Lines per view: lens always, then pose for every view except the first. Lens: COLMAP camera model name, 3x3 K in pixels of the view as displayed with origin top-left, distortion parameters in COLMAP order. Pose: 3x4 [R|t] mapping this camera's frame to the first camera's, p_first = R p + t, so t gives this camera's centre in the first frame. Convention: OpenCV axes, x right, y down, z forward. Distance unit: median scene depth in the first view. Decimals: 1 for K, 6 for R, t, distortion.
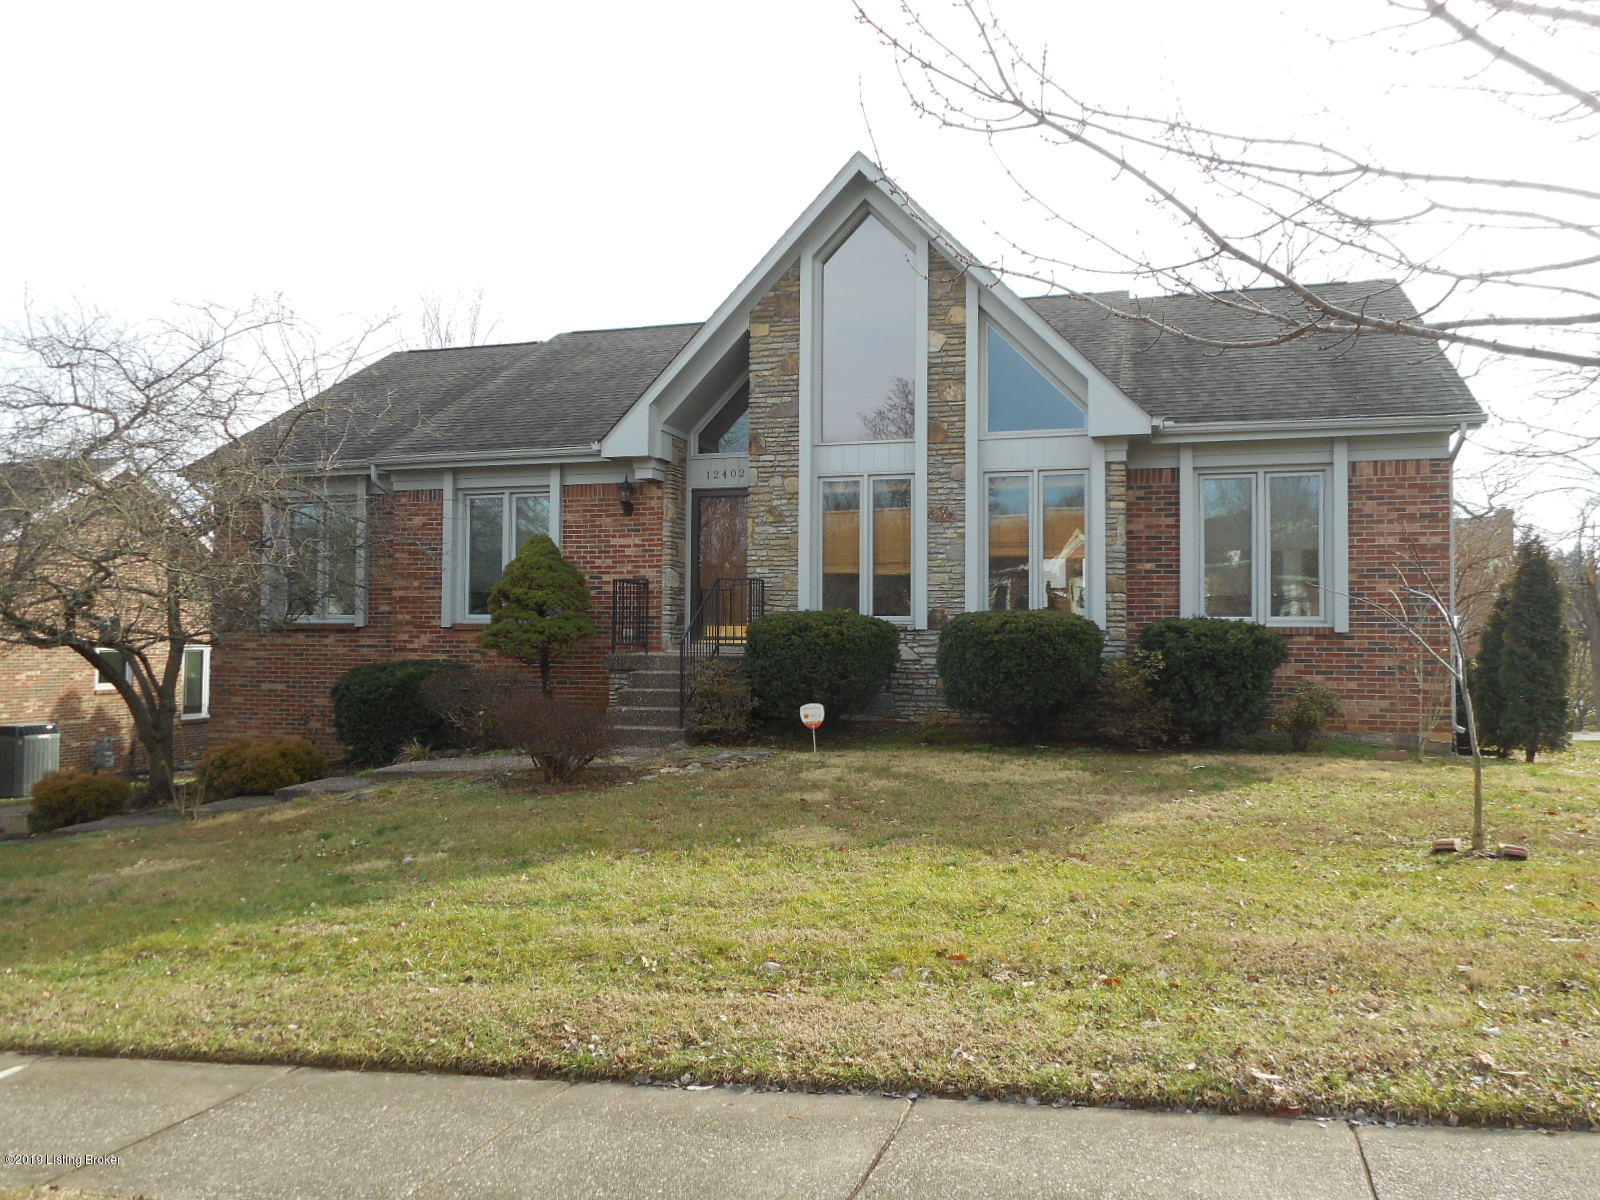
lens RADIAL K [[1216.6, 0, 799.3], [0, 1216.6, 593.9], [0, 0, 1]] dist [0.002989, 0.001766]
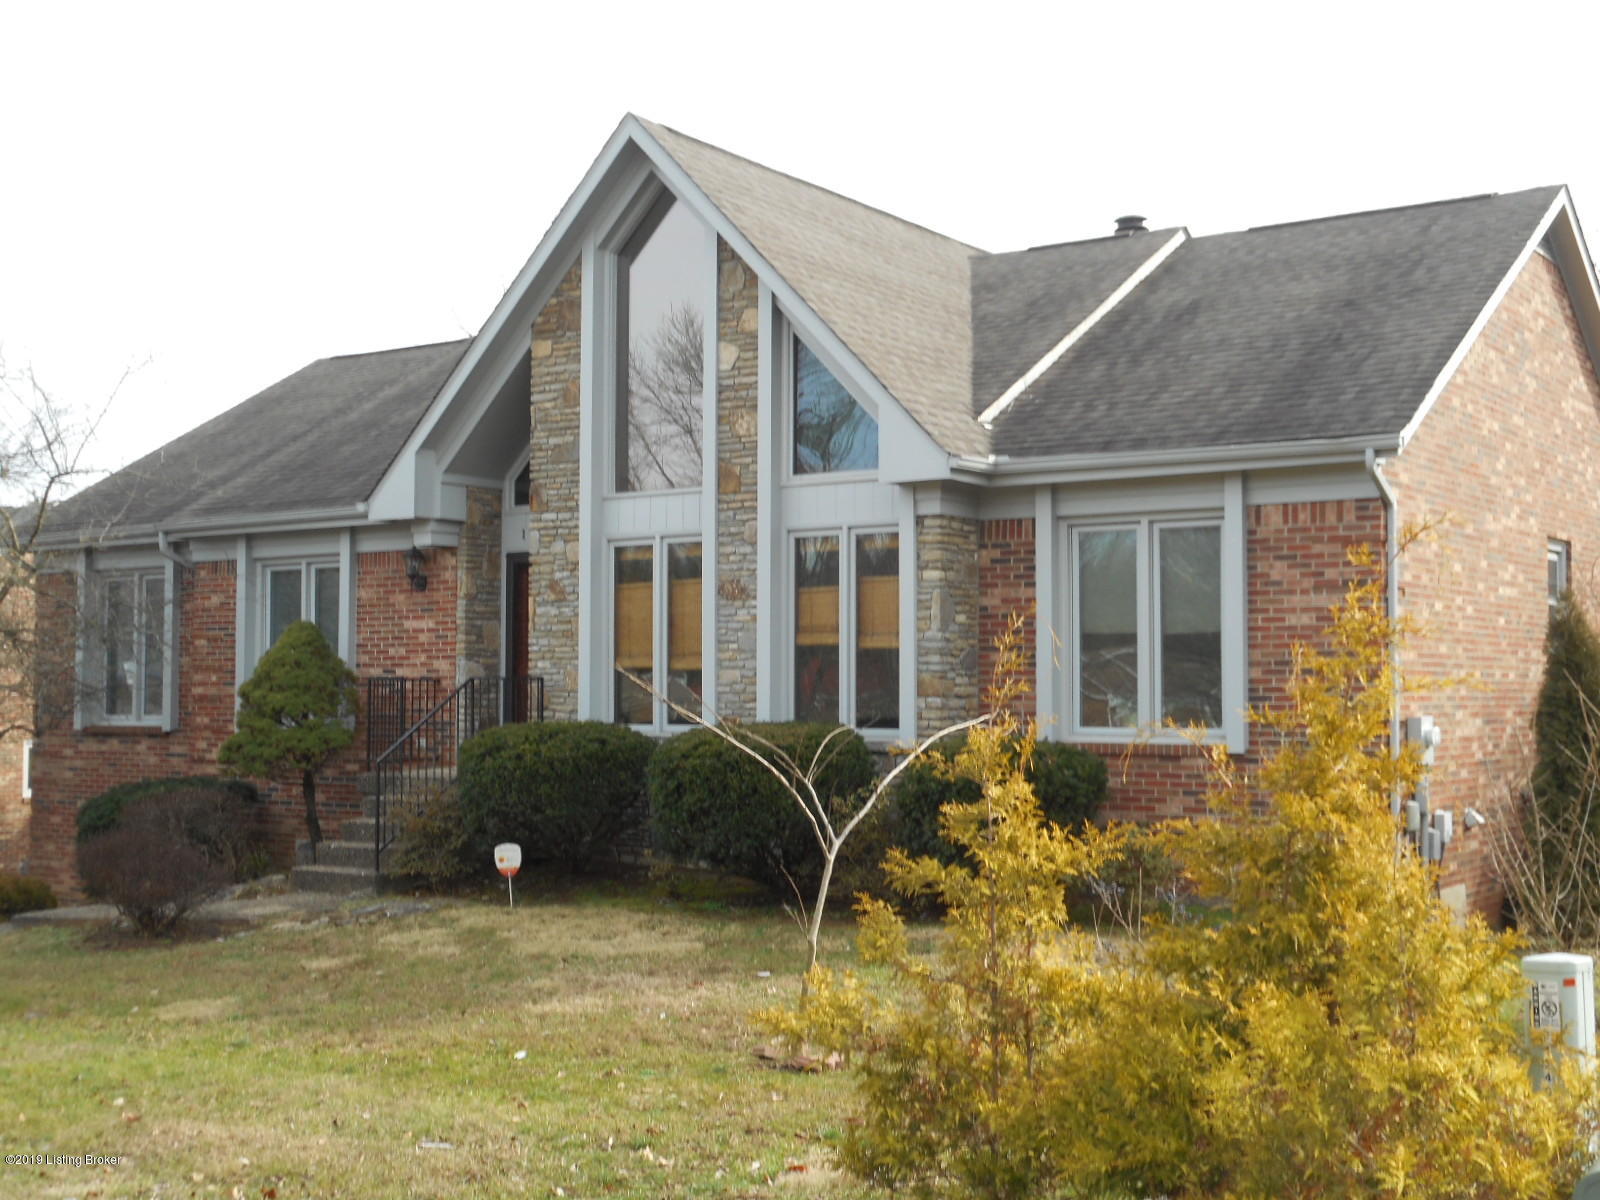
lens RADIAL K [[2038.4, 0, 800.4], [0, 2038.4, 601.8], [0, 0, 1]] dist [-0.036861, 0.000000]
pose [[0.947827, -0.019057, -0.318214, 0.532692], [0.016062, 0.999799, -0.012033, -0.040817], [0.318379, 0.006294, 0.947942, -0.159030]]
